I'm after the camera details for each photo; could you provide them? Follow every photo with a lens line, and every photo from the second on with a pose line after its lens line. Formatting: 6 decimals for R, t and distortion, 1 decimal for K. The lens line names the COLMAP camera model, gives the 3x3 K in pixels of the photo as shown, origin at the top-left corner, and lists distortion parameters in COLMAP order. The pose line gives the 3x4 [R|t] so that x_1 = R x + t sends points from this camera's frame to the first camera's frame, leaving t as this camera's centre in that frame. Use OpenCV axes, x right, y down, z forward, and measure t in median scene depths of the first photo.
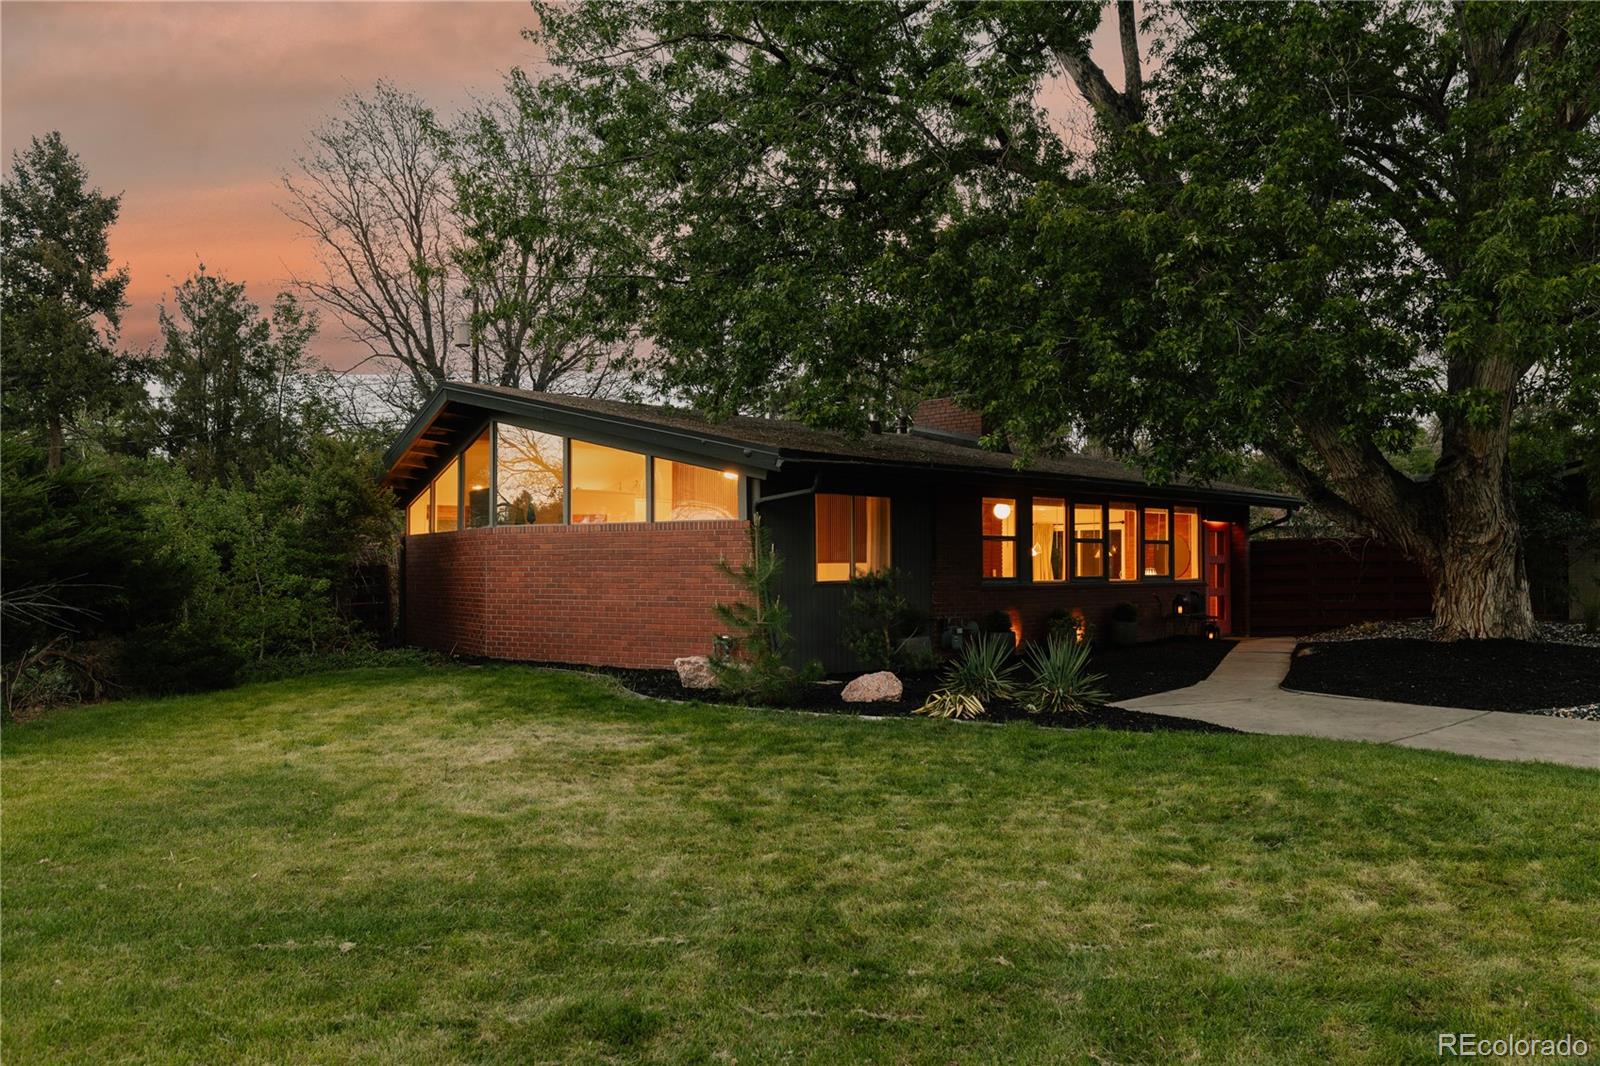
lens RADIAL K [[1217.2, 0, 800.2], [0, 1217.2, 531.9], [0, 0, 1]] dist [0.017613, 0.001492]
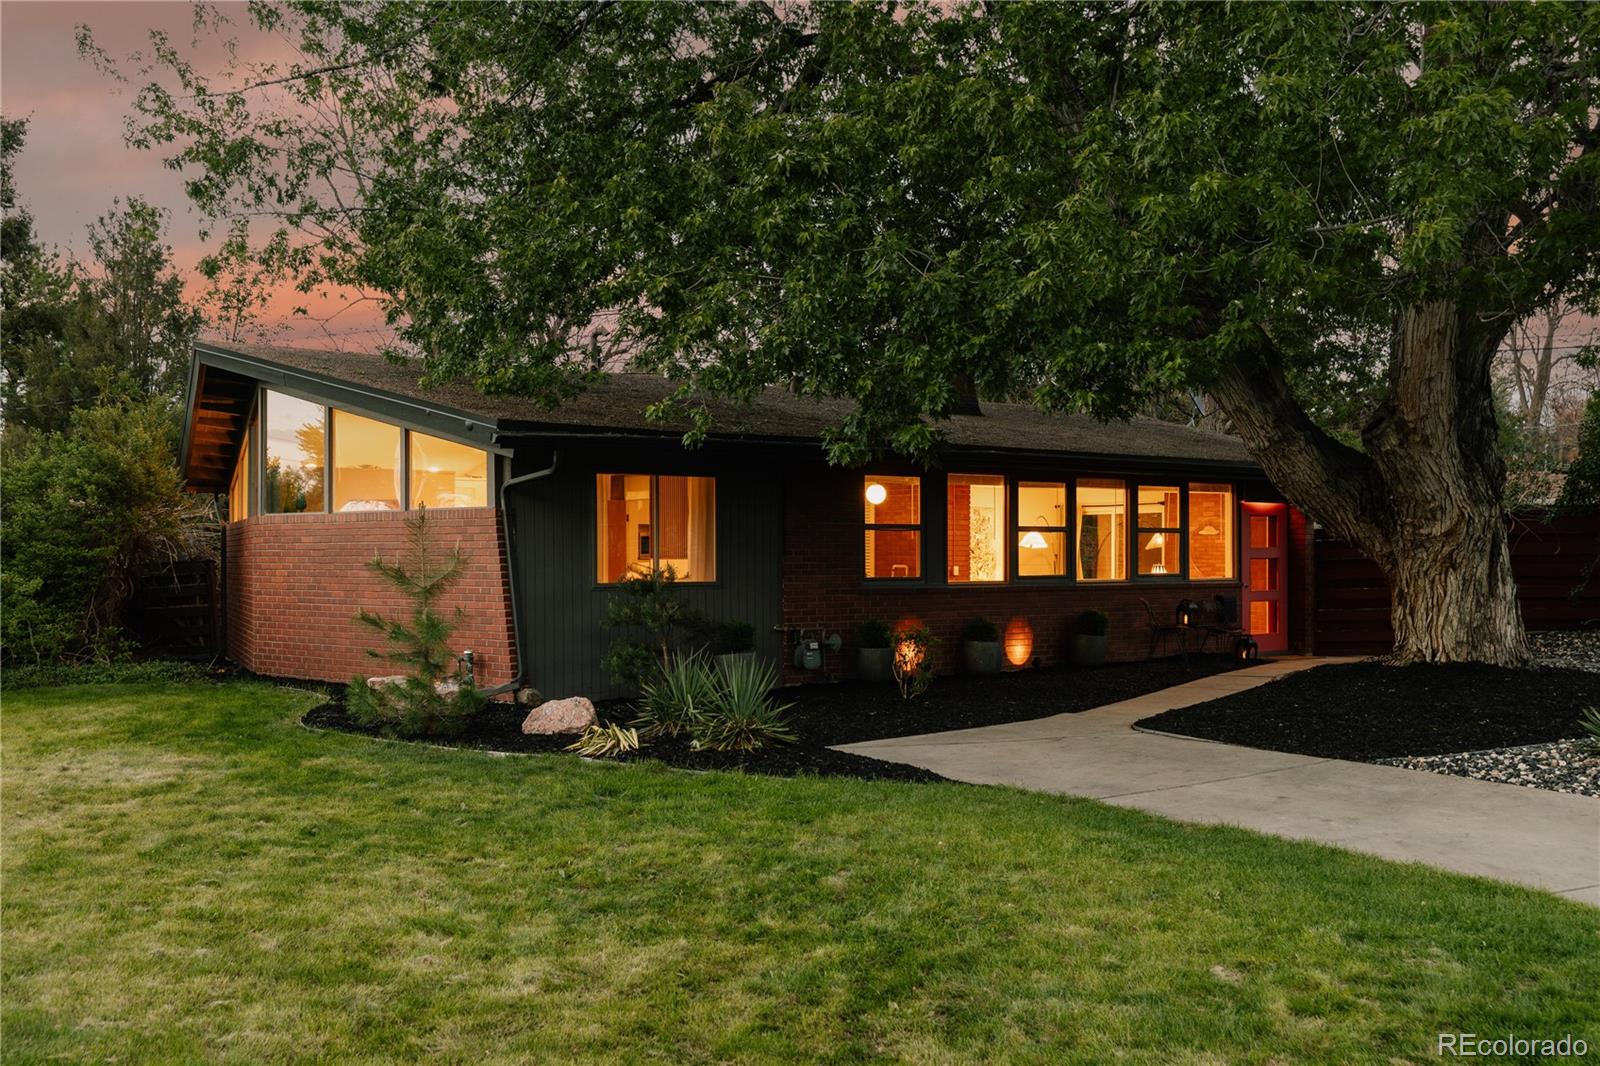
lens RADIAL K [[1577.7, 0, 813.1], [0, 1577.7, 527.6], [0, 0, 1]] dist [0.015306, 0.000000]
pose [[0.990285, -0.002324, -0.139035, 0.272902], [0.003756, 0.999943, 0.010038, -0.005248], [0.139004, -0.010463, 0.990237, -0.007694]]
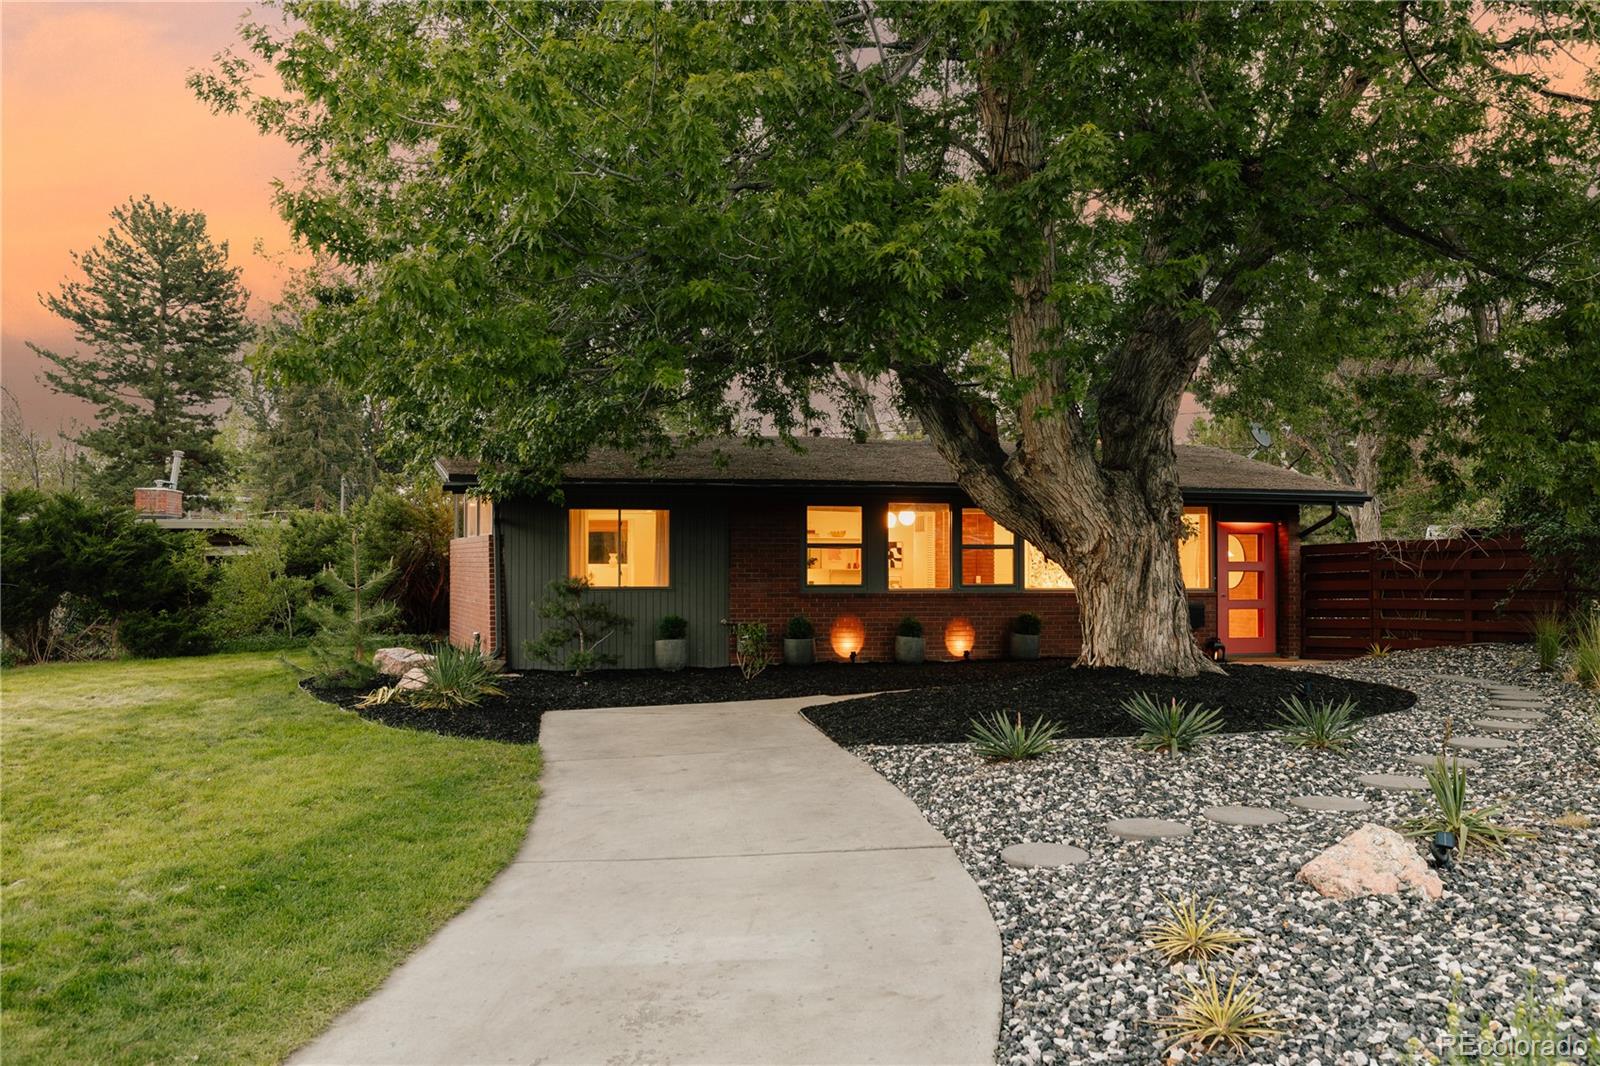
lens RADIAL K [[1166.8, 0, 827.7], [0, 1166.8, 540.8], [0, 0, 1]] dist [0.038830, -0.029394]
pose [[0.841759, -0.007301, -0.539803, 0.730473], [0.011849, 0.999918, 0.004953, -0.004084], [0.539723, -0.010566, 0.841777, 0.198942]]
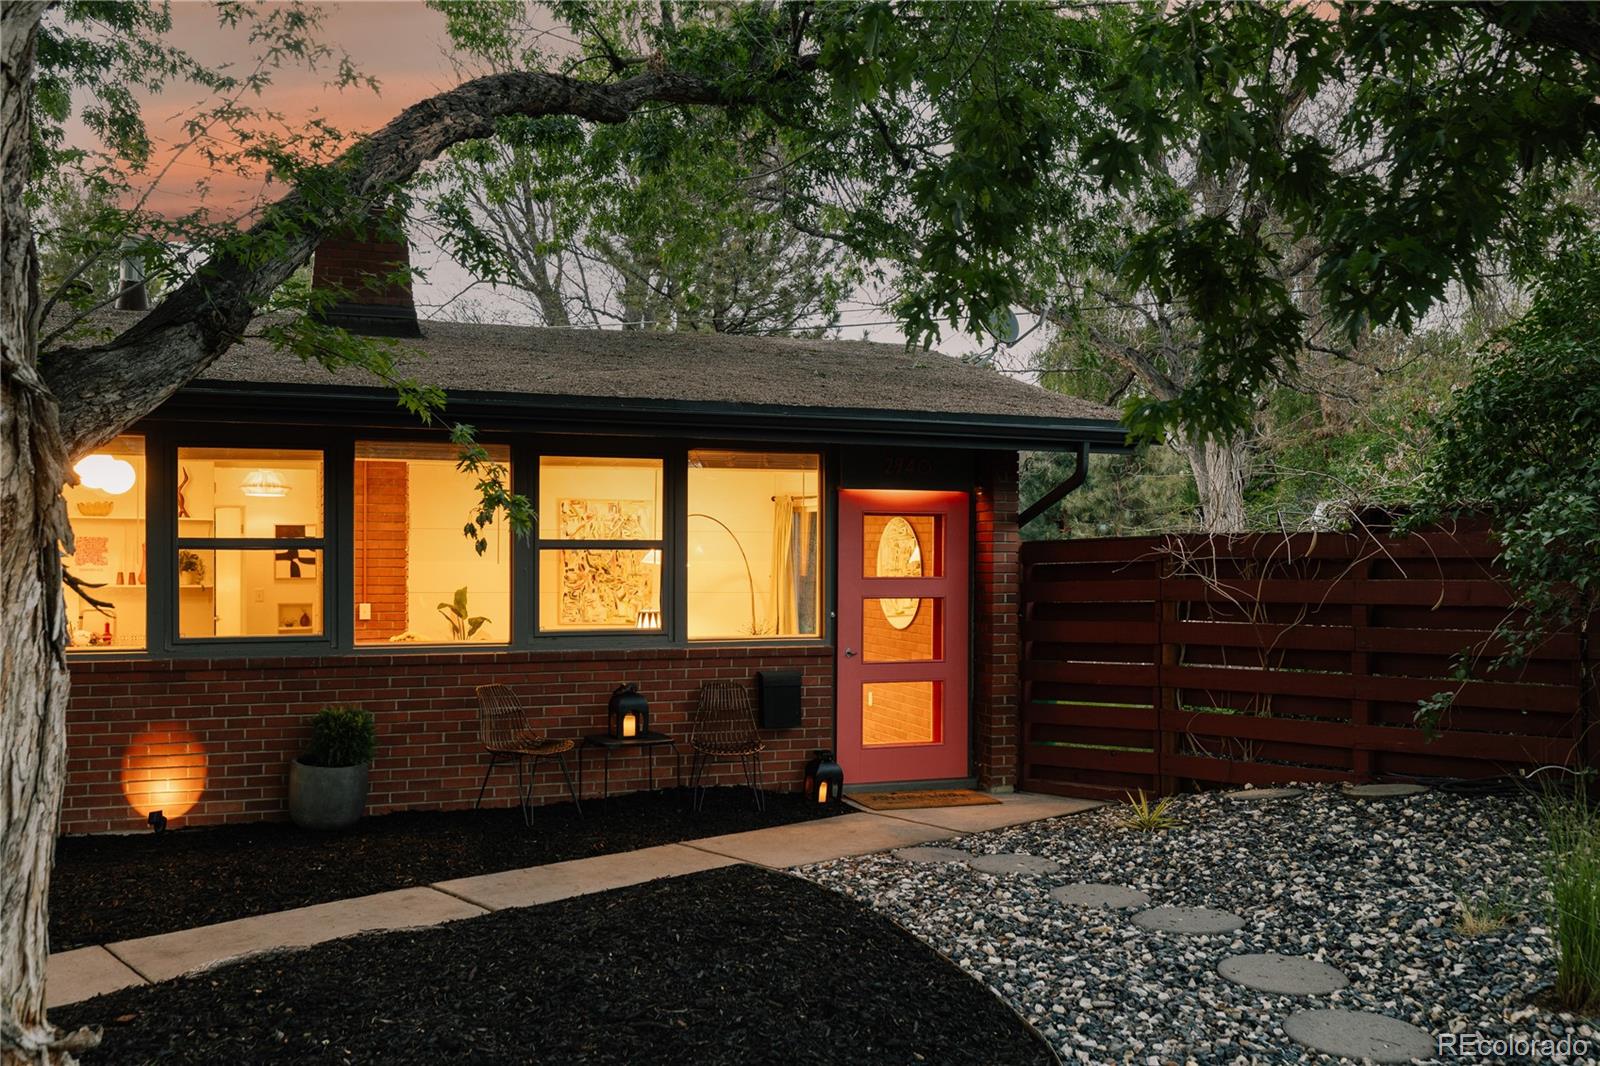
lens RADIAL K [[1428.1, 0, 836.3], [0, 1428.1, 560.0], [0, 0, 1]] dist [0.036984, -0.006975]
pose [[0.903177, 0.011710, -0.429108, 0.699217], [0.004549, 0.999311, 0.036844, -0.004064], [0.429243, -0.035229, 0.902502, 0.790018]]
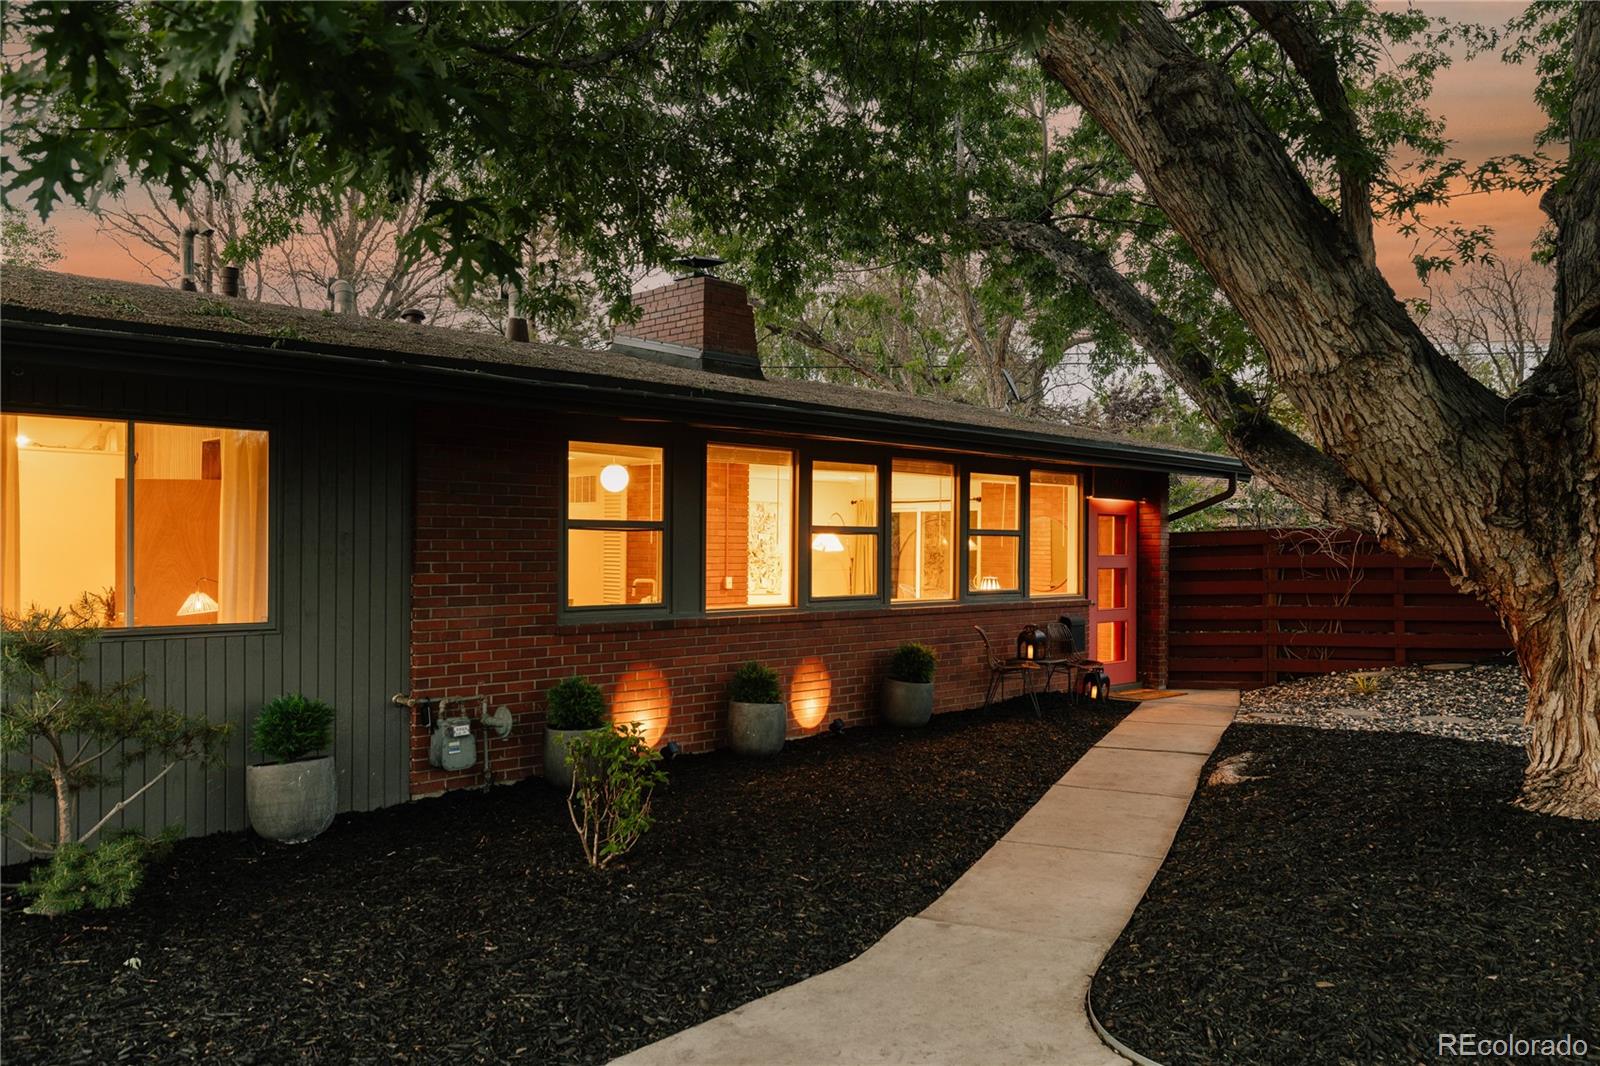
lens RADIAL K [[1166.8, 0, 810.8], [0, 1166.8, 532.8], [0, 0, 1]] dist [0.038830, -0.029394]
pose [[0.999955, 0.008587, -0.003973, 0.262881], [-0.008517, 0.999817, 0.017148, -0.000689], [0.004120, -0.017114, 0.999845, 0.566285]]
